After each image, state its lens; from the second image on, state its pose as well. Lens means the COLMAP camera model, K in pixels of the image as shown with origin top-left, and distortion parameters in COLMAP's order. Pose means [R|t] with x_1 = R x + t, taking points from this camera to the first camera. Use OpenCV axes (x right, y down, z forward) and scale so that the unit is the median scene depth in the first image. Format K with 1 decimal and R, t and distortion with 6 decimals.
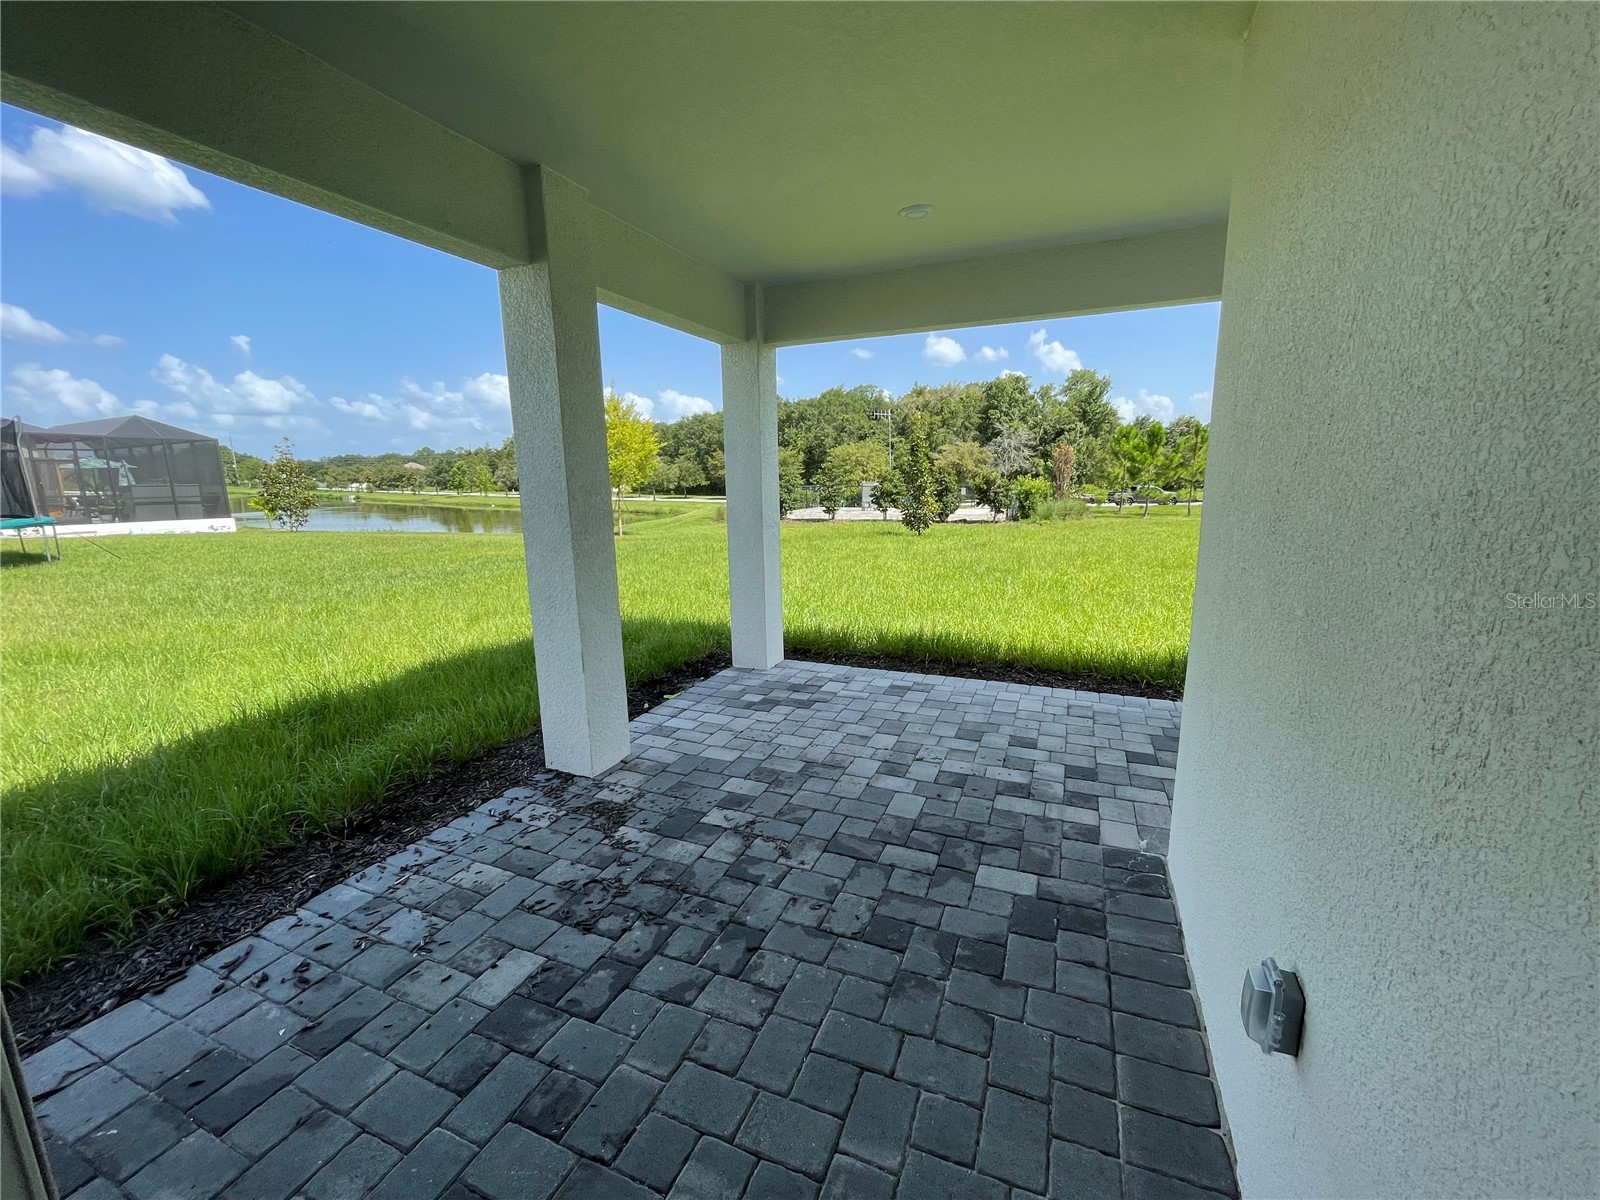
lens RADIAL K [[653.1, 0, 795.1], [0, 653.1, 584.9], [0, 0, 1]] dist [-0.006142, 0.000210]
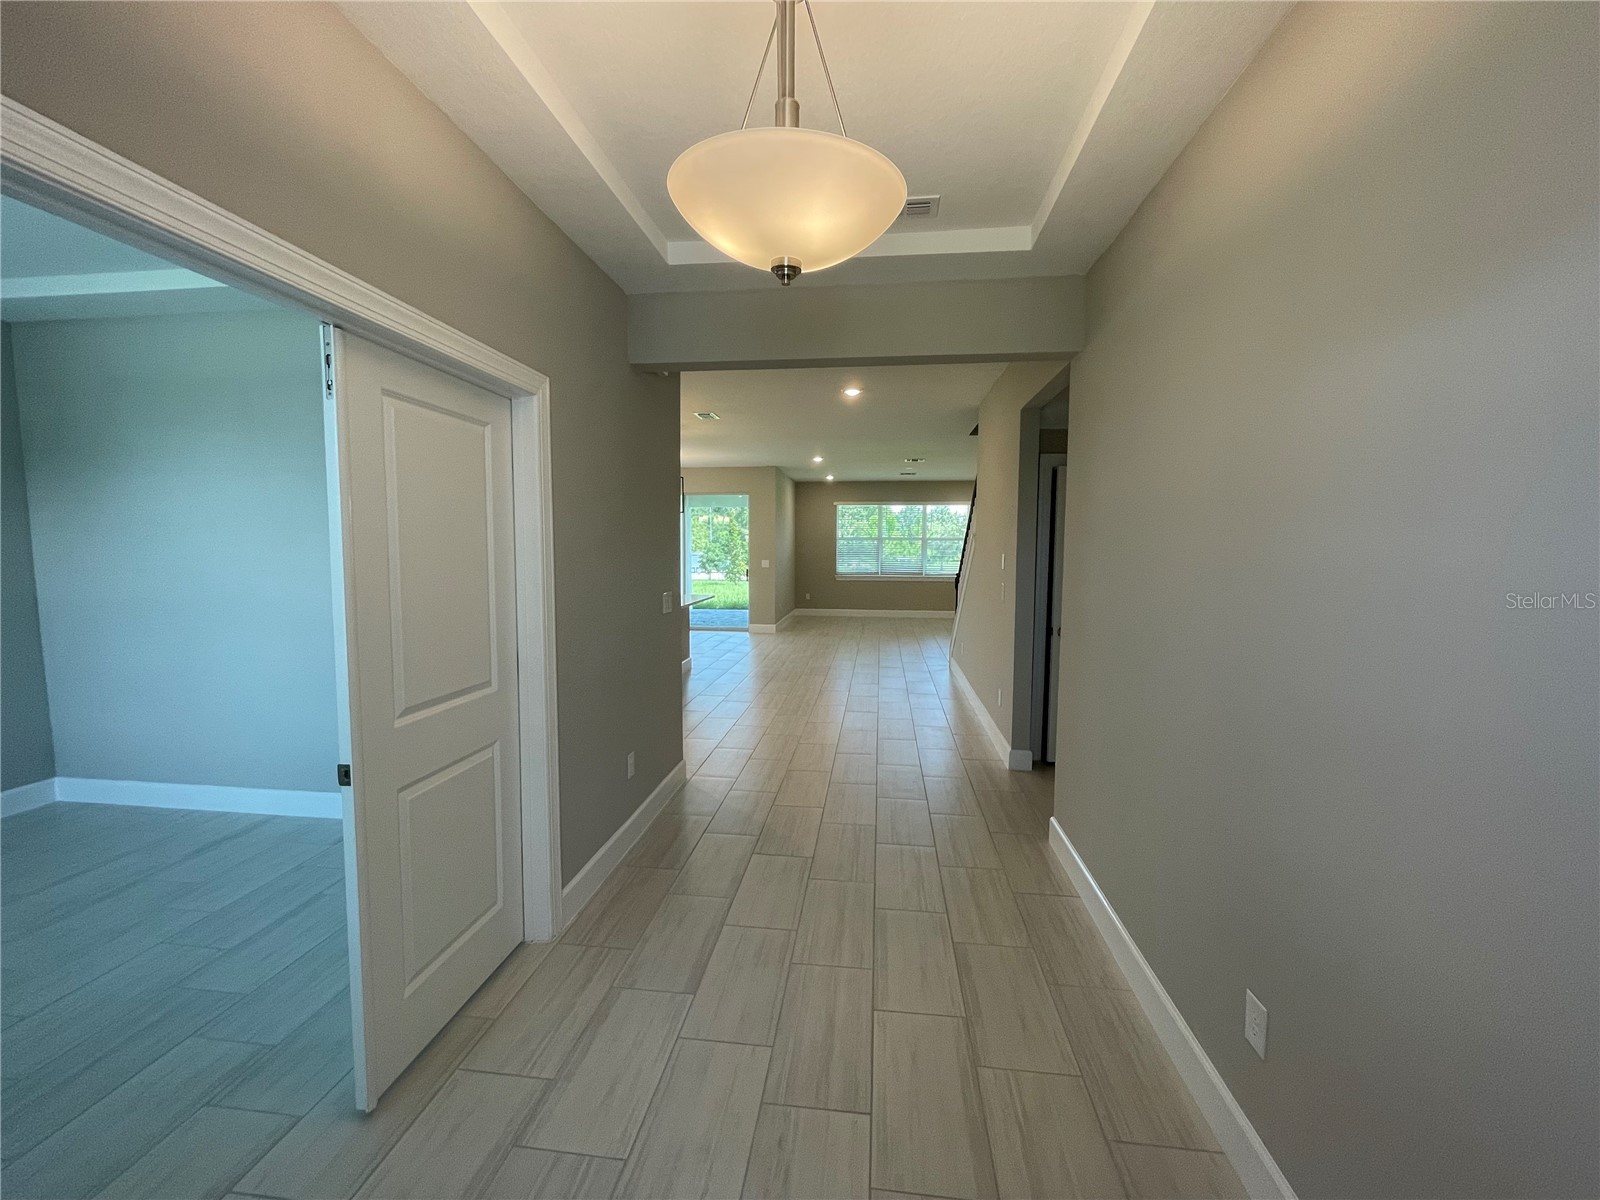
lens RADIAL K [[650.2, 0, 798.8], [0, 650.2, 597.9], [0, 0, 1]] dist [-0.001507, -0.000106]
pose [[0.959034, -0.000939, 0.283290, -0.023446], [0.025871, 0.996106, -0.084281, 0.019658], [-0.282108, 0.088157, 0.955324, -0.117345]]
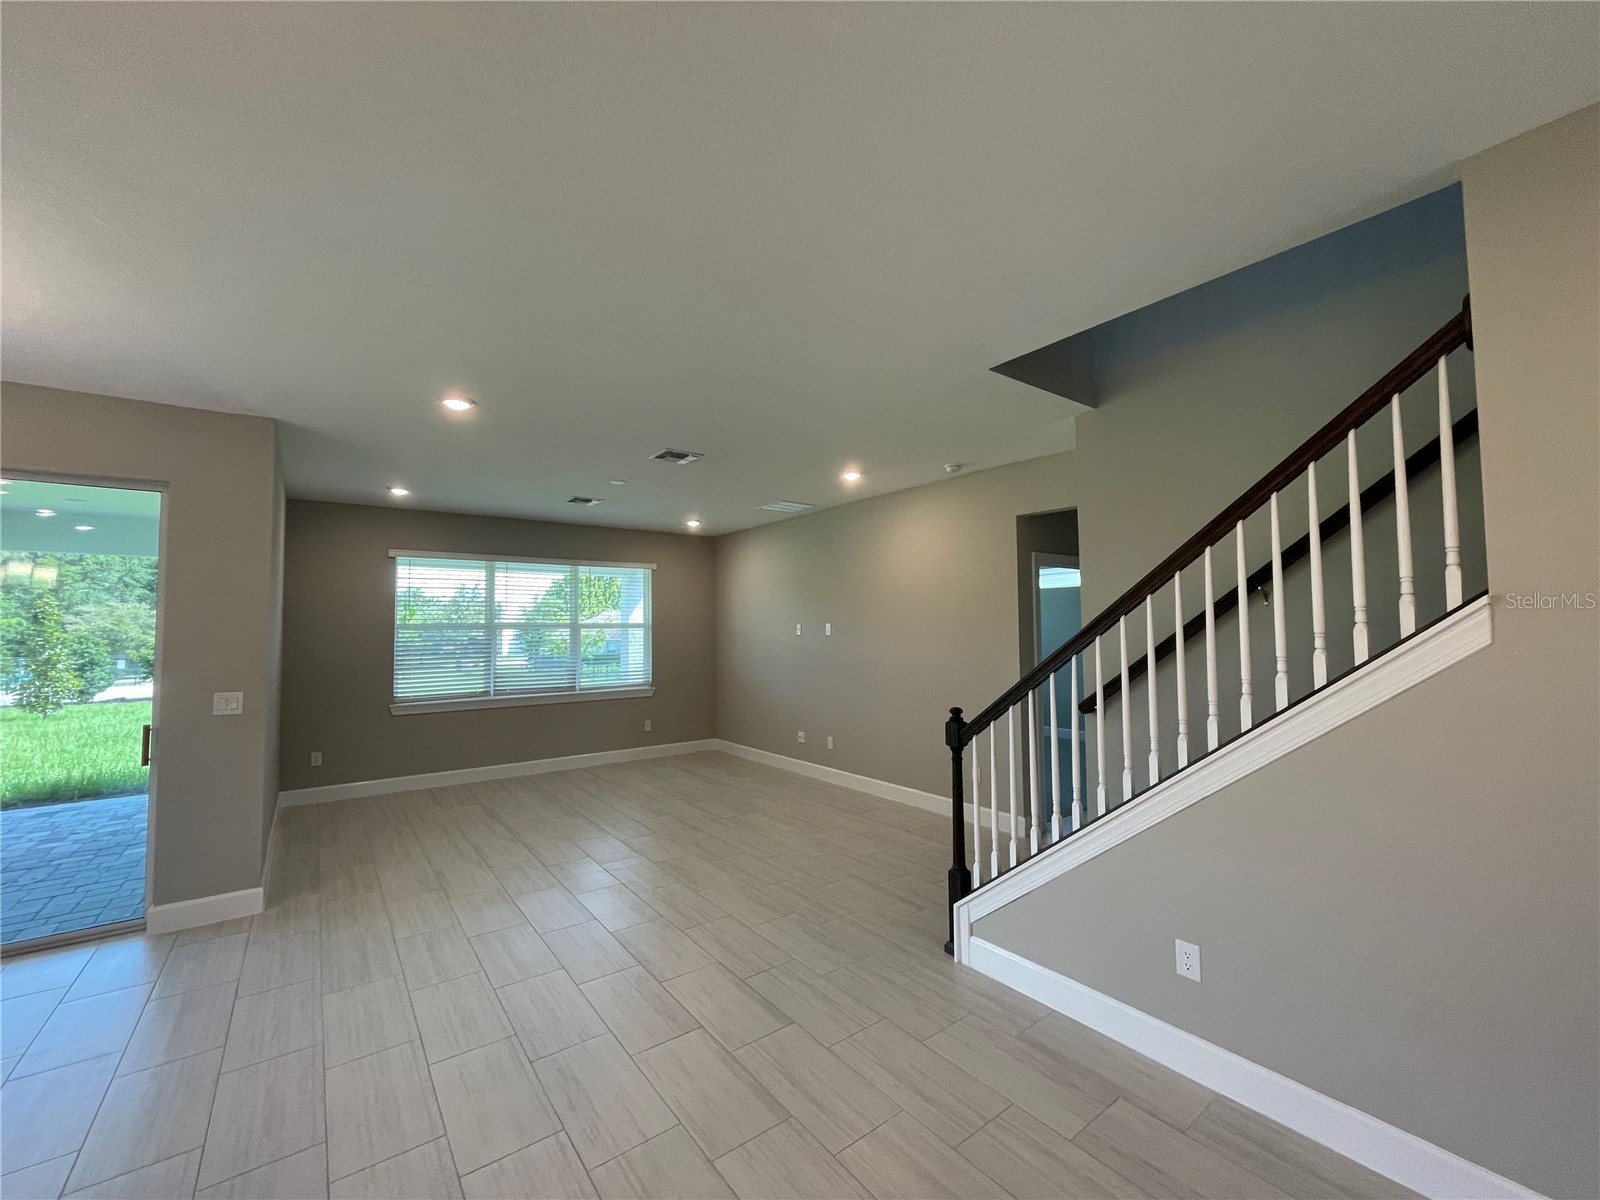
lens RADIAL K [[650.2, 0, 798.8], [0, 650.2, 597.9], [0, 0, 1]] dist [-0.001507, -0.000106]
pose [[0.494023, 0.053580, 0.867796, -0.012909], [0.149122, 0.978088, -0.145282, 0.007824], [-0.856565, 0.201180, 0.475208, -0.051989]]
